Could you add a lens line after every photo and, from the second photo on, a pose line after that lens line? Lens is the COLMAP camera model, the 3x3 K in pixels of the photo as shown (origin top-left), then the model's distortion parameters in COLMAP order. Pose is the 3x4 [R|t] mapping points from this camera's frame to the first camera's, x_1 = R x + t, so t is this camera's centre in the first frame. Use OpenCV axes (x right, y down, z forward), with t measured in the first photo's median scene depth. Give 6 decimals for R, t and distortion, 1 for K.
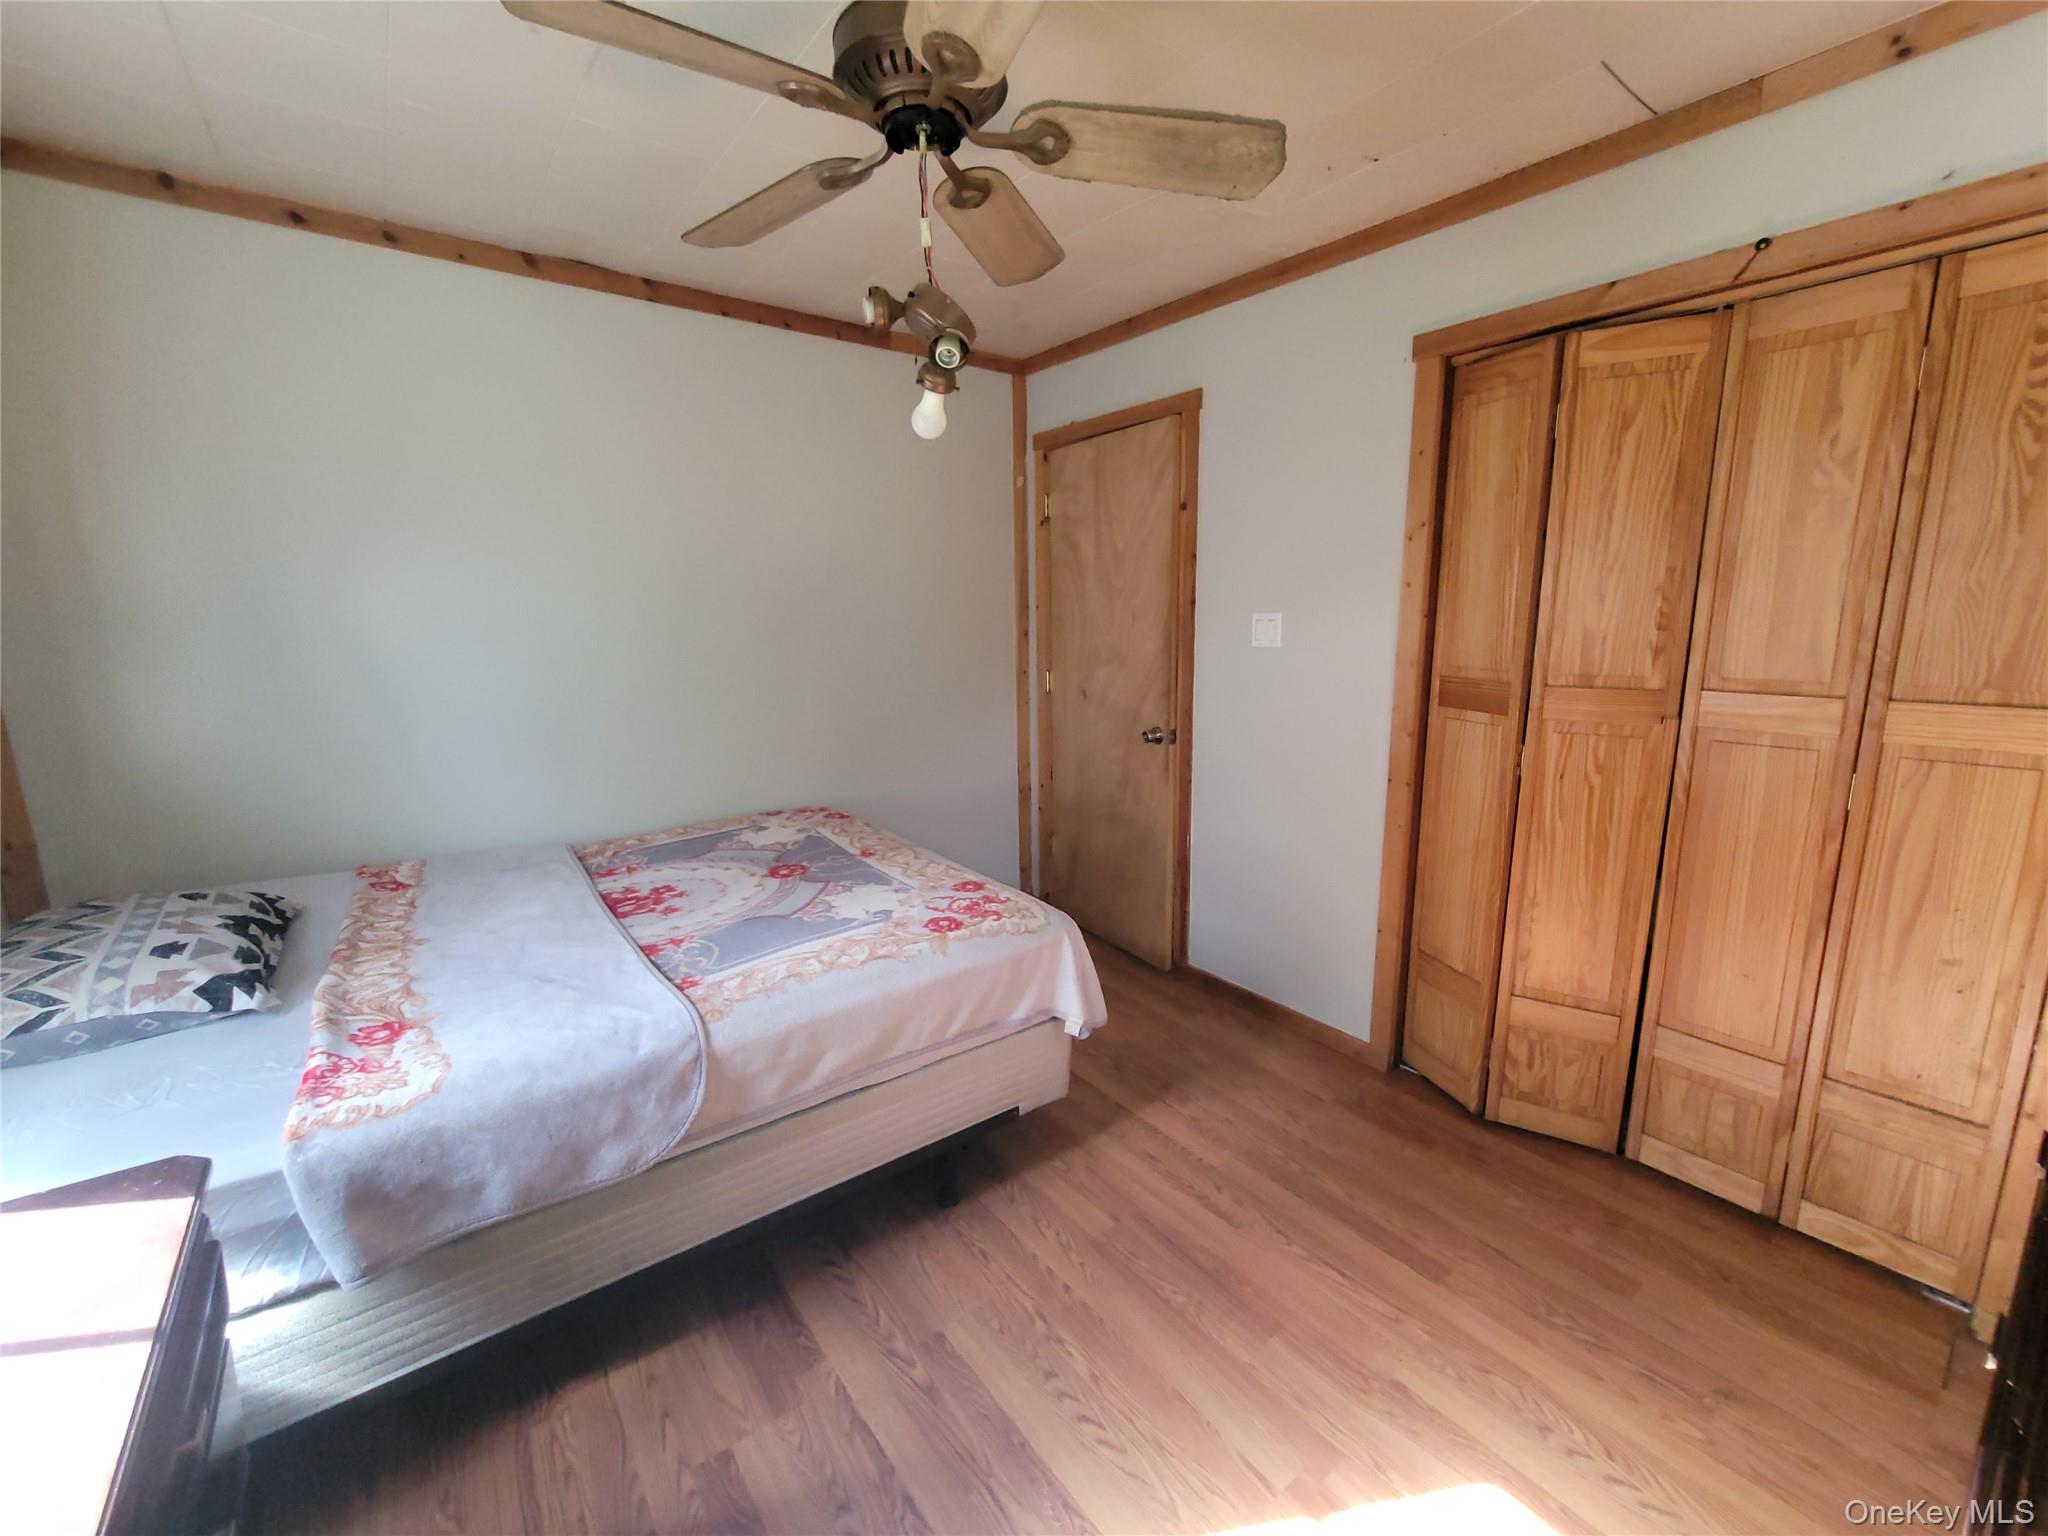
lens RADIAL K [[838.2, 0, 1028.2], [0, 838.2, 761.0], [0, 0, 1]] dist [-0.000704, -0.000308]
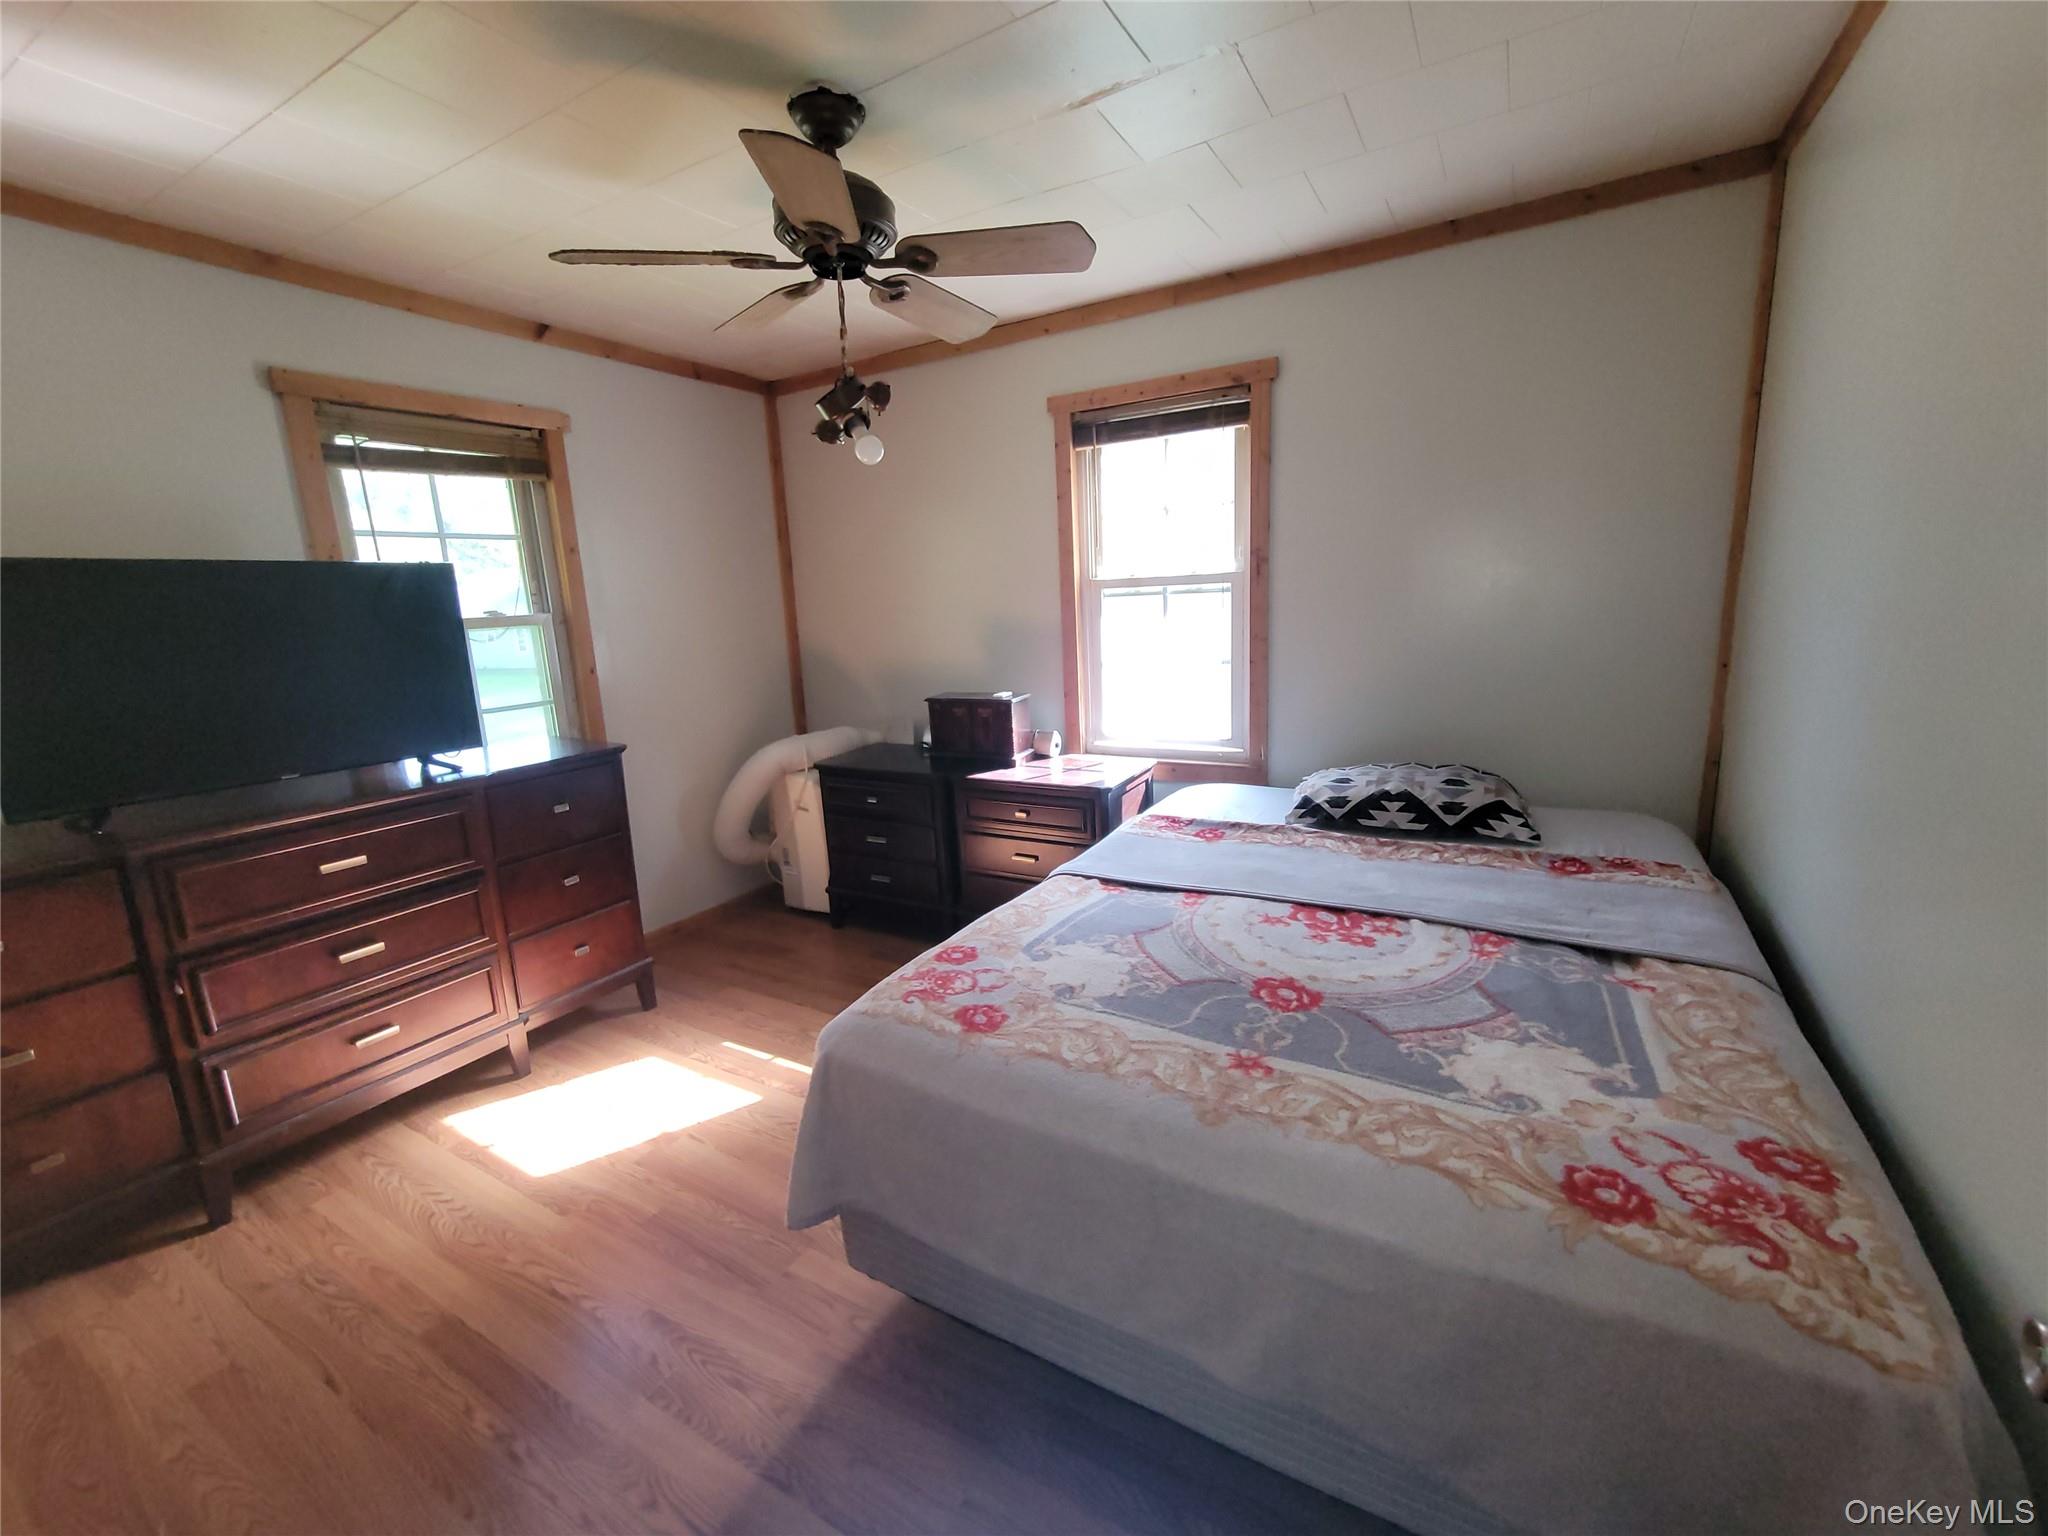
lens RADIAL K [[838.2, 0, 1028.2], [0, 838.2, 761.0], [0, 0, 1]] dist [-0.000704, -0.000308]
pose [[-0.922664, 0.123567, -0.365269, 0.114671], [-0.017808, 0.932600, 0.360471, -0.285687], [0.385192, 0.339098, -0.858277, 1.539757]]
